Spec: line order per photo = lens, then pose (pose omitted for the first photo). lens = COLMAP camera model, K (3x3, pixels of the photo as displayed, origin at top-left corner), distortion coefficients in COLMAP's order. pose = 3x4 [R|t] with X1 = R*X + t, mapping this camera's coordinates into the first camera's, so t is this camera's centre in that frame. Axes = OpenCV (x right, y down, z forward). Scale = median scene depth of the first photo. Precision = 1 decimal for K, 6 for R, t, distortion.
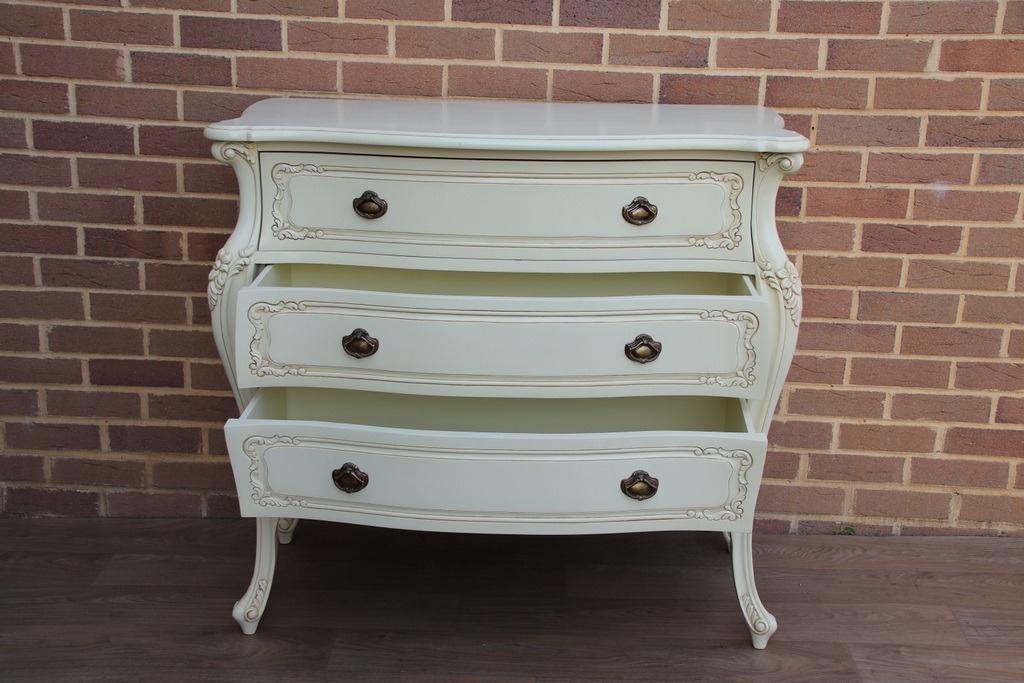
lens RADIAL K [[1427.6, 0, 509.6], [0, 1427.6, 357.2], [0, 0, 1]] dist [0.075171, 0.622406]
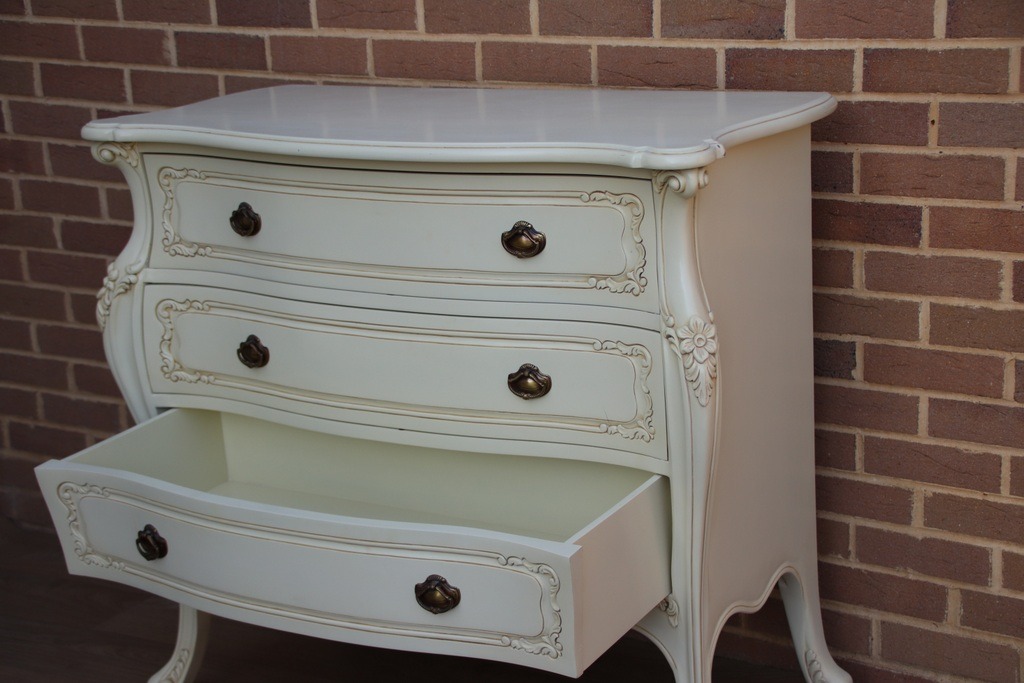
lens RADIAL K [[1814.9, 0, 508.0], [0, 1814.9, 360.2], [0, 0, 1]] dist [0.237436, 0.963124]
pose [[0.871547, 0.069910, -0.485302, 0.472267], [-0.070199, 0.997378, 0.017608, -0.045411], [0.485260, 0.018721, 0.874169, 0.119429]]
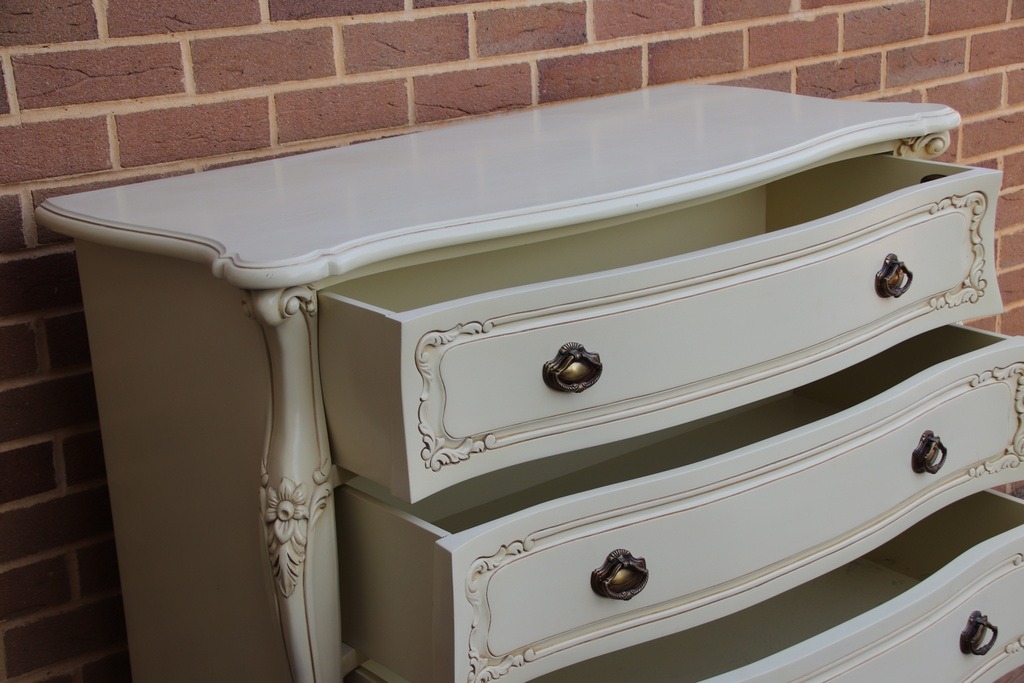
lens RADIAL K [[1750.7, 0, 513.4], [0, 1750.7, 352.9], [0, 0, 1]] dist [0.223033, 0.742271]
pose [[0.742553, -0.243125, 0.624104, -0.458989], [0.250748, 0.964940, 0.077563, -0.129054], [-0.621081, 0.098898, 0.777482, 0.359290]]
